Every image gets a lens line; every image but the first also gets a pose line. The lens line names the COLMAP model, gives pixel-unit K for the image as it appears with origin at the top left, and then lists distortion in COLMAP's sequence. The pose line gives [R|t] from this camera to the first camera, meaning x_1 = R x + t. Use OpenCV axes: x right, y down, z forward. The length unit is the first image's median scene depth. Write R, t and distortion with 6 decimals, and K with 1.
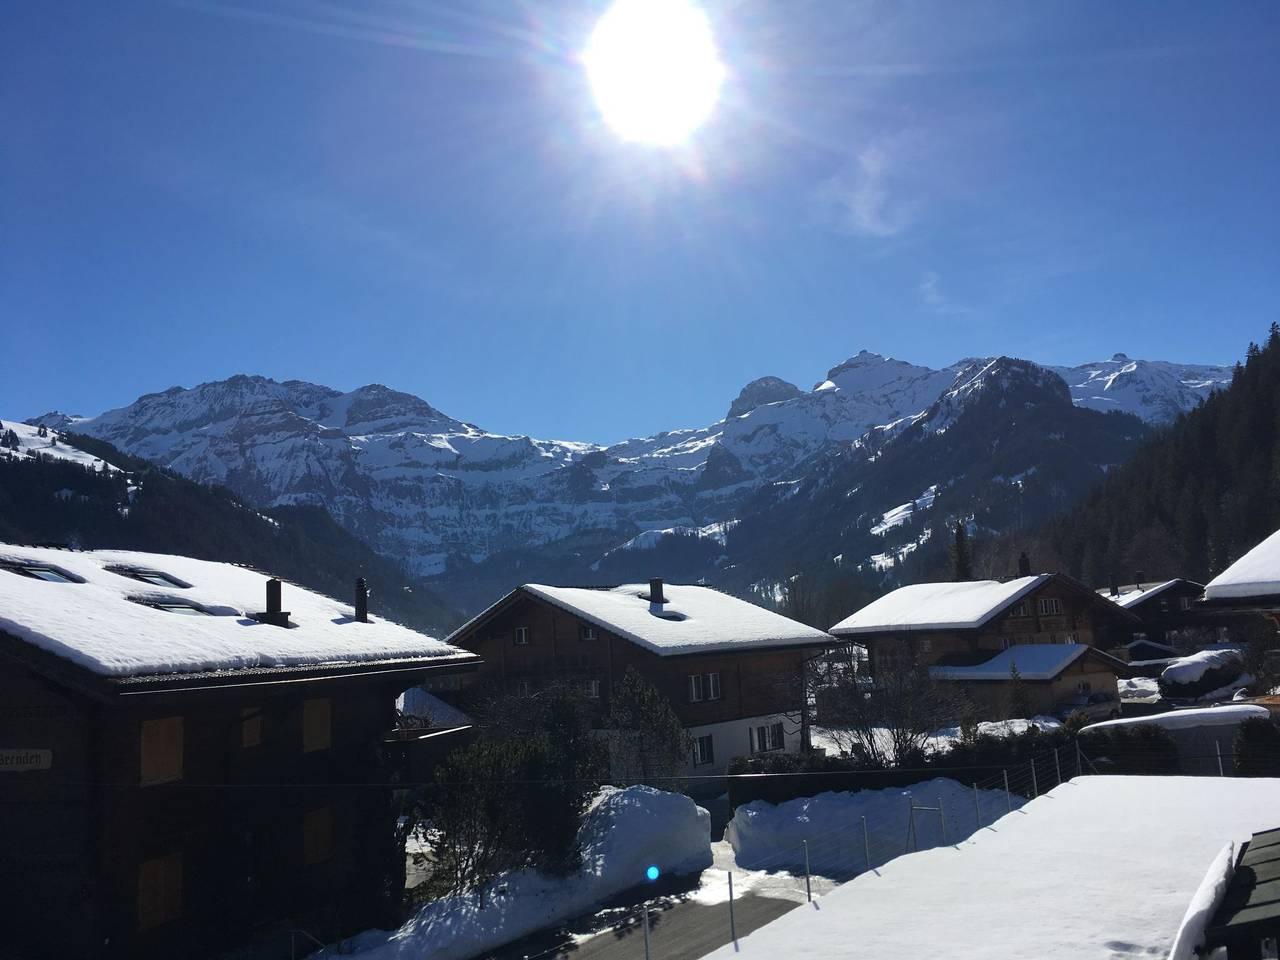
lens RADIAL K [[1157.8, 0, 635.5], [0, 1157.8, 461.2], [0, 0, 1]] dist [0.058111, -0.144268]
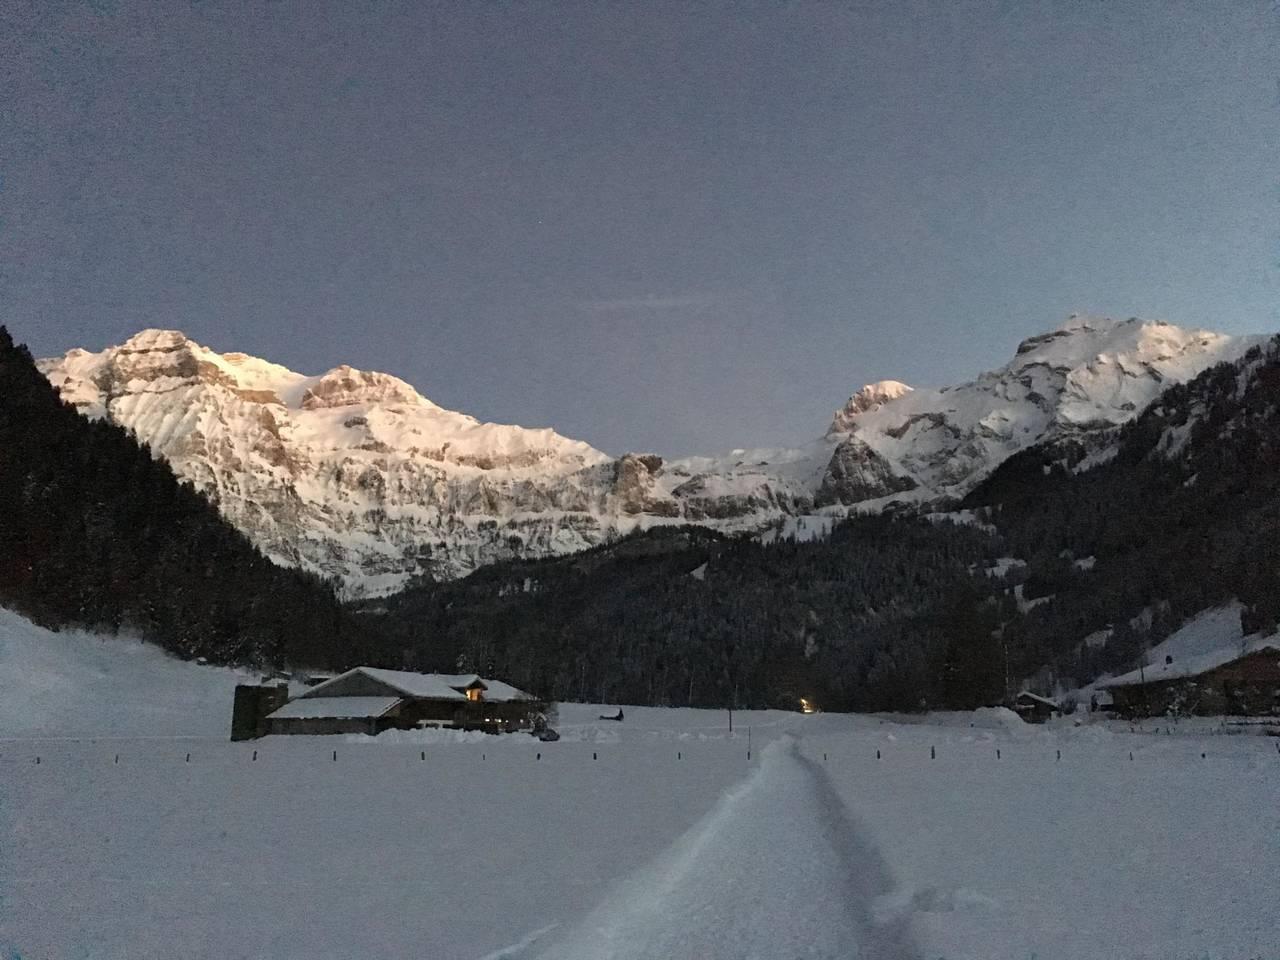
lens RADIAL K [[1157.8, 0, 635.5], [0, 1157.8, 461.2], [0, 0, 1]] dist [0.058111, -0.144268]
pose [[0.997772, 0.065767, -0.011244, -0.039633], [-0.066473, 0.994371, -0.082514, 0.059779], [0.005754, 0.083078, 0.996526, 0.371255]]
